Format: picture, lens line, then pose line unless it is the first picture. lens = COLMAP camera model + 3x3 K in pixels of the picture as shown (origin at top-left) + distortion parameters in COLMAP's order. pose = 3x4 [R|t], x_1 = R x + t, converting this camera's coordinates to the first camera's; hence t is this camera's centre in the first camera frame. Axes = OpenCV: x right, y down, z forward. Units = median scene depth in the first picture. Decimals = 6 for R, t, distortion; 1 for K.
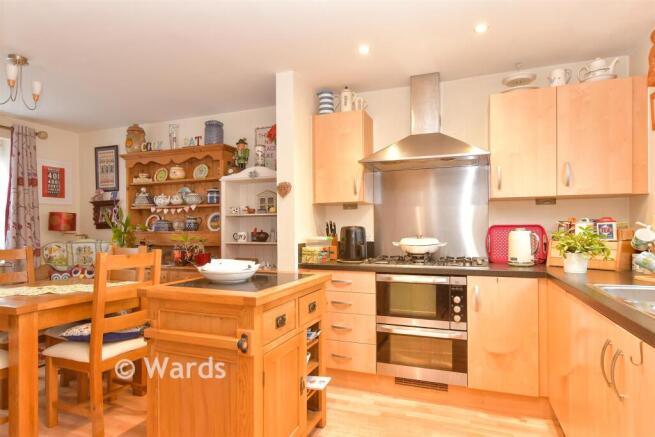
lens RADIAL K [[373.1, 0, 327.5], [0, 373.1, 218.5], [0, 0, 1]] dist [0.000466, 0.000069]
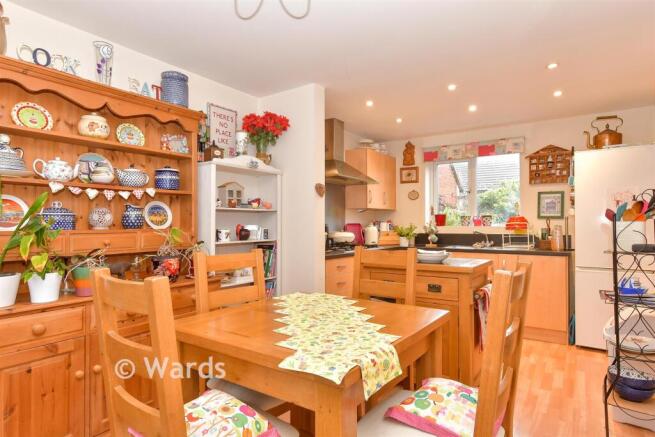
lens RADIAL K [[373.1, 0, 327.5], [0, 373.1, 218.5], [0, 0, 1]] dist [0.000466, 0.000069]
pose [[0.248185, 0.024267, 0.968409, -0.902514], [-0.009243, 0.999700, -0.022682, 0.026671], [-0.968669, -0.003321, 0.248335, 0.540713]]
